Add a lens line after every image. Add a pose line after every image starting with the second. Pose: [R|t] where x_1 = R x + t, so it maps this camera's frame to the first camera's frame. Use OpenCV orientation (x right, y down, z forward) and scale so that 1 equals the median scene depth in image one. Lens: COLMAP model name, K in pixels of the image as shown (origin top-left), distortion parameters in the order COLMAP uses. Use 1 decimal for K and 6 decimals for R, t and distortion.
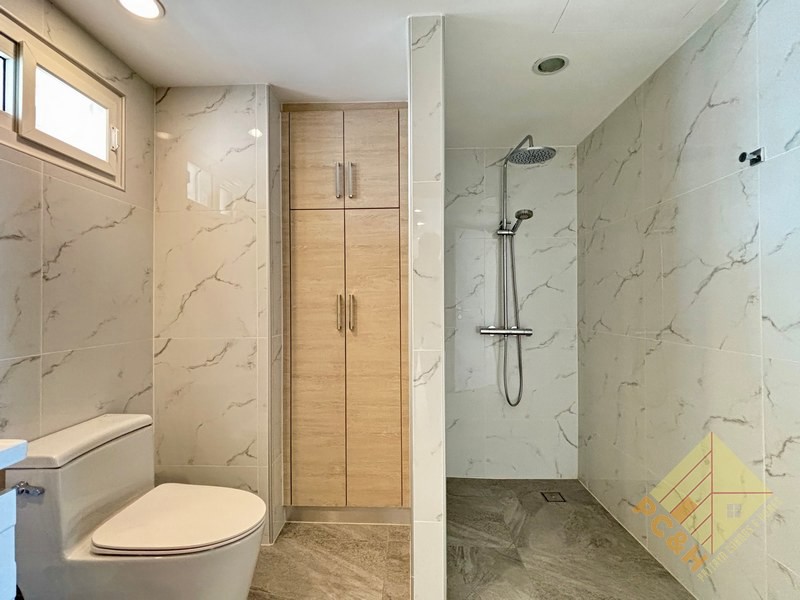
lens RADIAL K [[381.6, 0, 401.3], [0, 381.6, 301.7], [0, 0, 1]] dist [-0.006339, 0.002391]
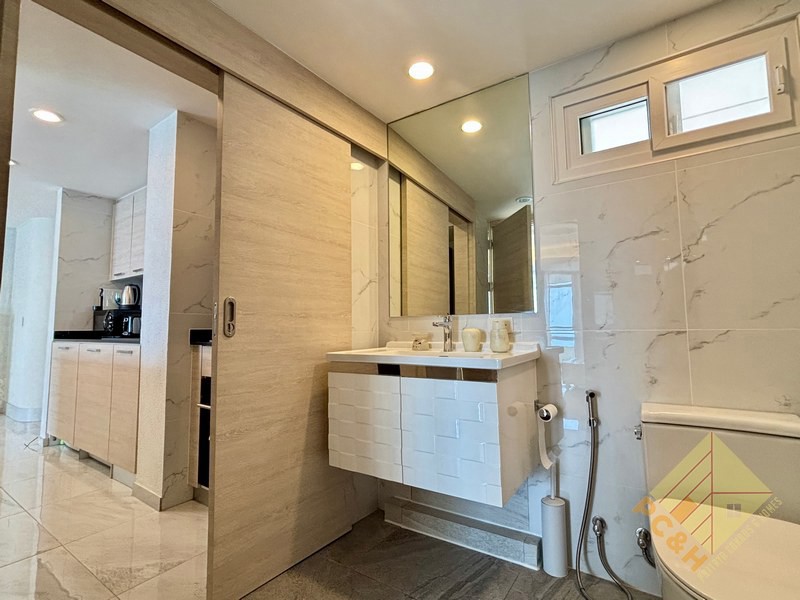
lens RADIAL K [[381.6, 0, 402.3], [0, 381.6, 296.7], [0, 0, 1]] dist [-0.006339, 0.002391]
pose [[-0.538272, -0.055466, -0.840944, 0.432715], [0.018529, 0.996812, -0.077606, 0.111821], [0.842568, -0.057355, -0.535528, 0.892078]]
